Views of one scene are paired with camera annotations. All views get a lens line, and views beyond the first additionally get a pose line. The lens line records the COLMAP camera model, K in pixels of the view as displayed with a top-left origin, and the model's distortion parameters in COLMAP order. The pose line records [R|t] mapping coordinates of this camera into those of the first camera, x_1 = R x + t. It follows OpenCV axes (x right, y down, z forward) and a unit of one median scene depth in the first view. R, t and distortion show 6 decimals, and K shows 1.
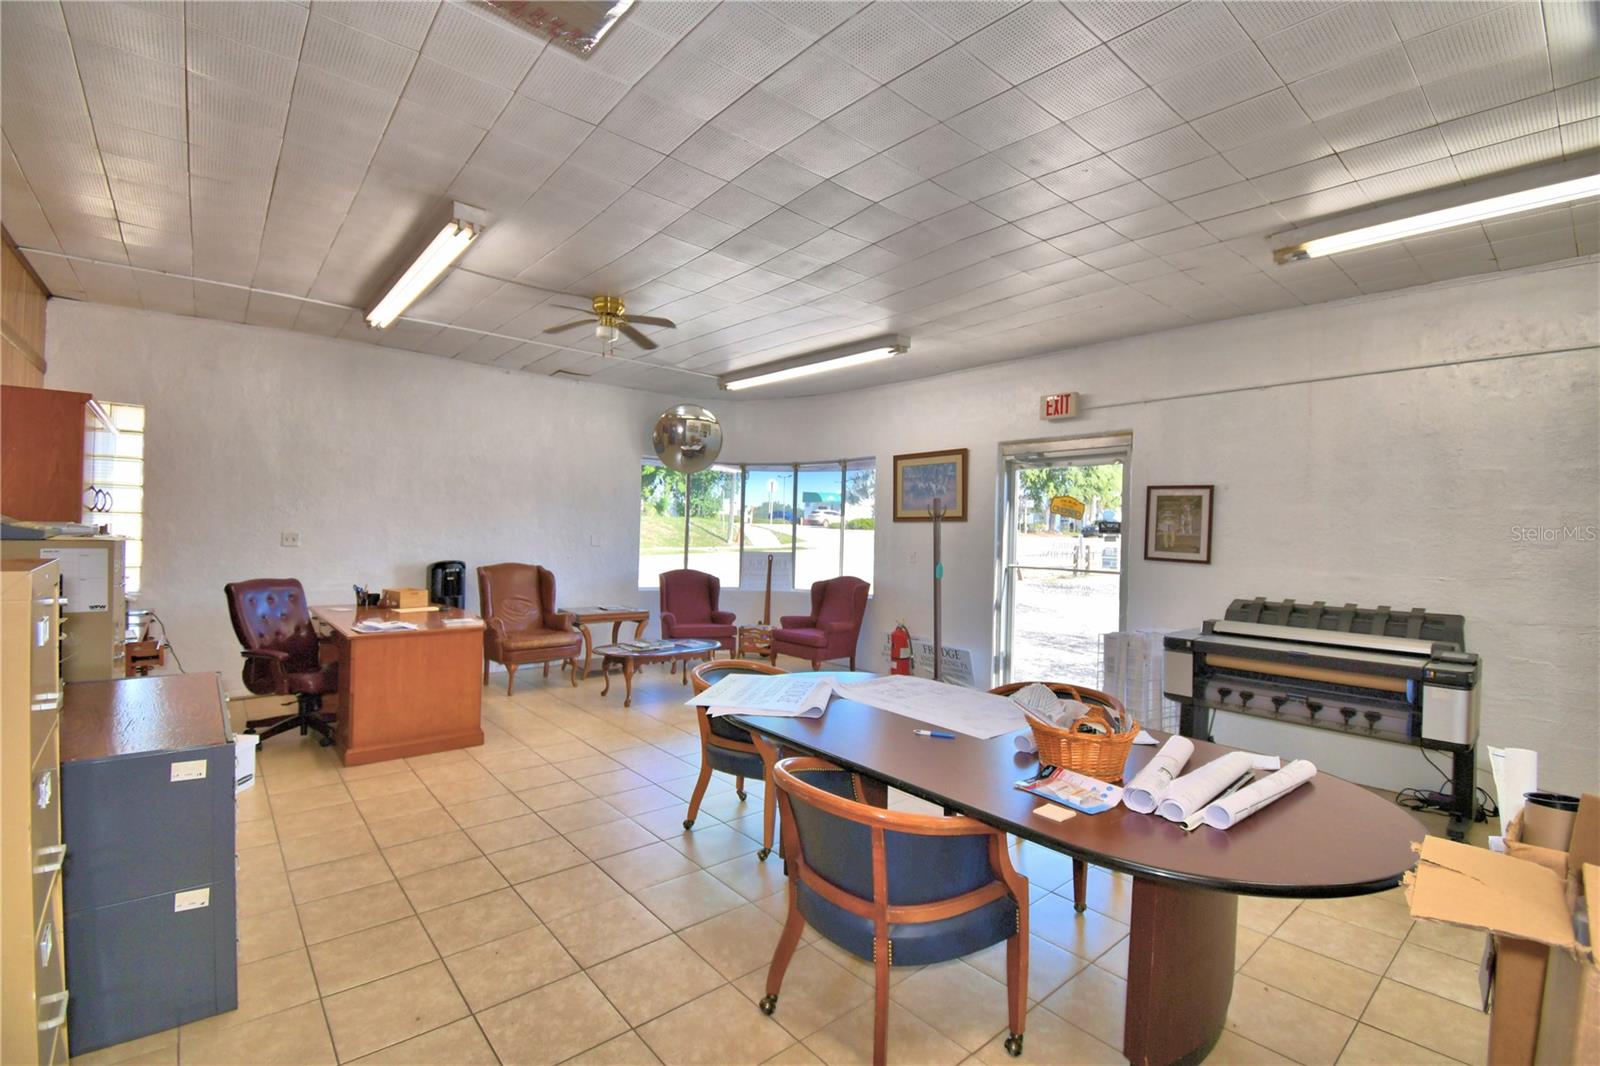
lens RADIAL K [[715.9, 0, 800.0], [0, 715.9, 533.0], [0, 0, 1]] dist [0.001215, -0.000008]
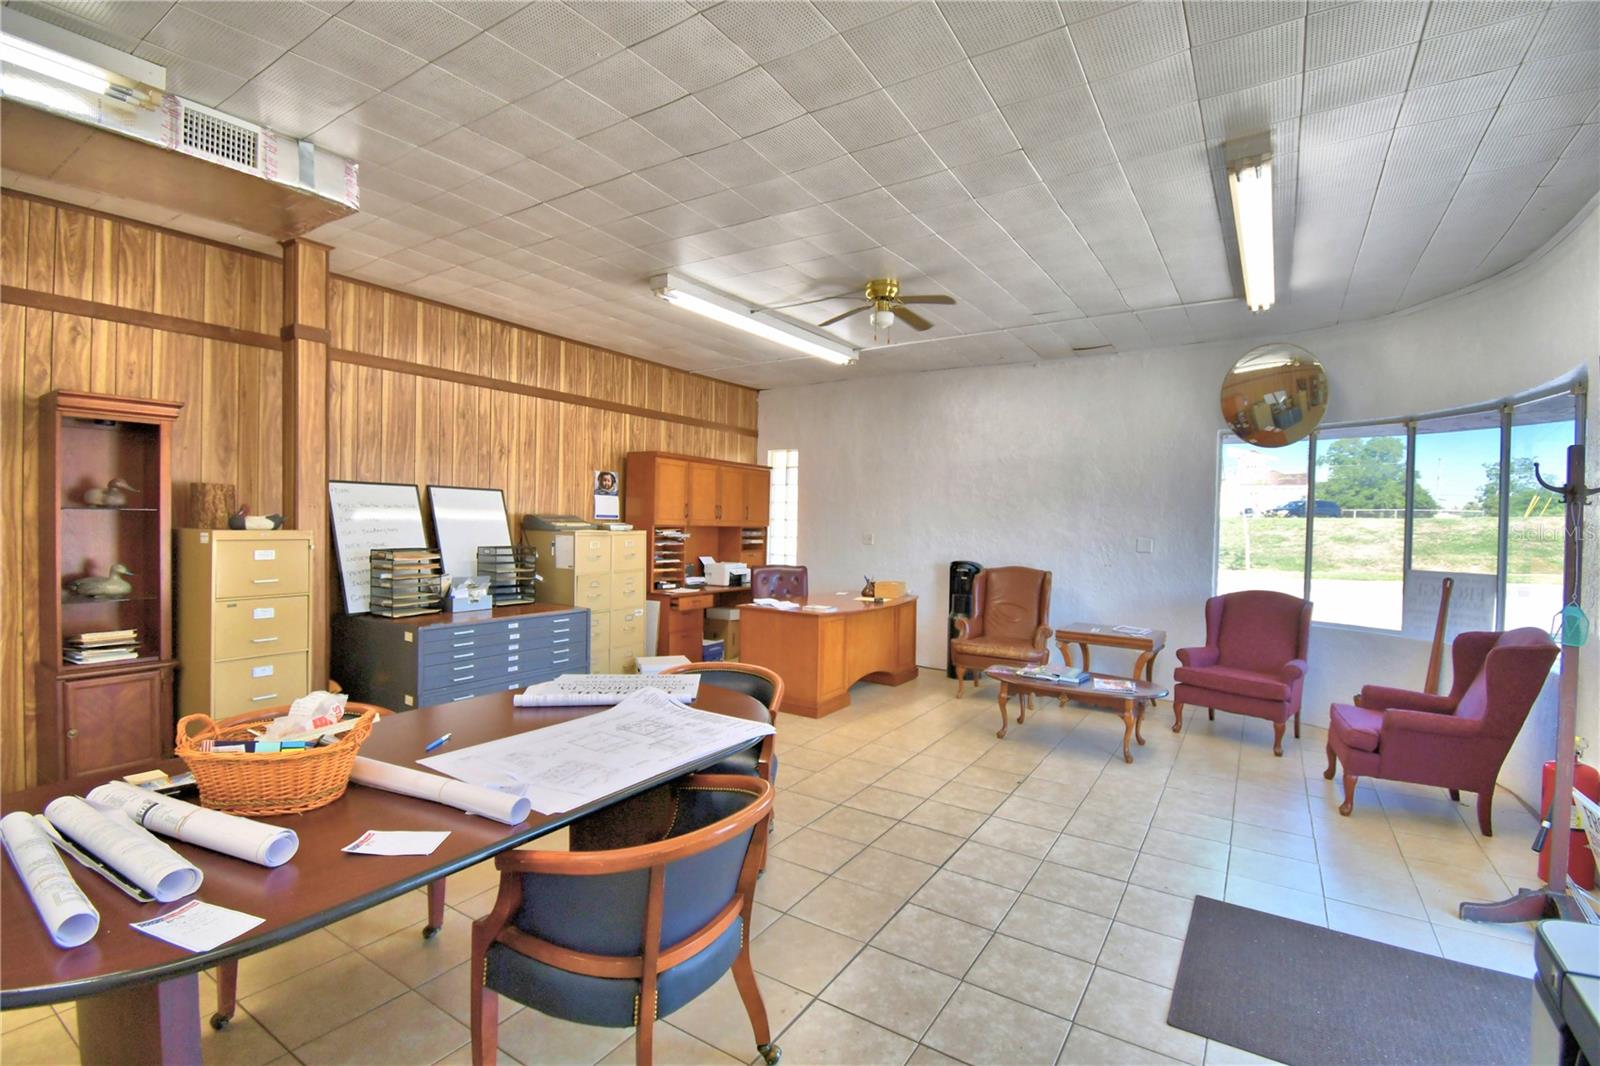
lens RADIAL K [[715.9, 0, 800.0], [0, 715.9, 533.0], [0, 0, 1]] dist [0.001215, -0.000008]
pose [[0.271359, -0.003391, -0.962472, 0.463601], [-0.012030, 0.999904, -0.006915, 0.007894], [0.962403, 0.013455, 0.271292, 0.482227]]
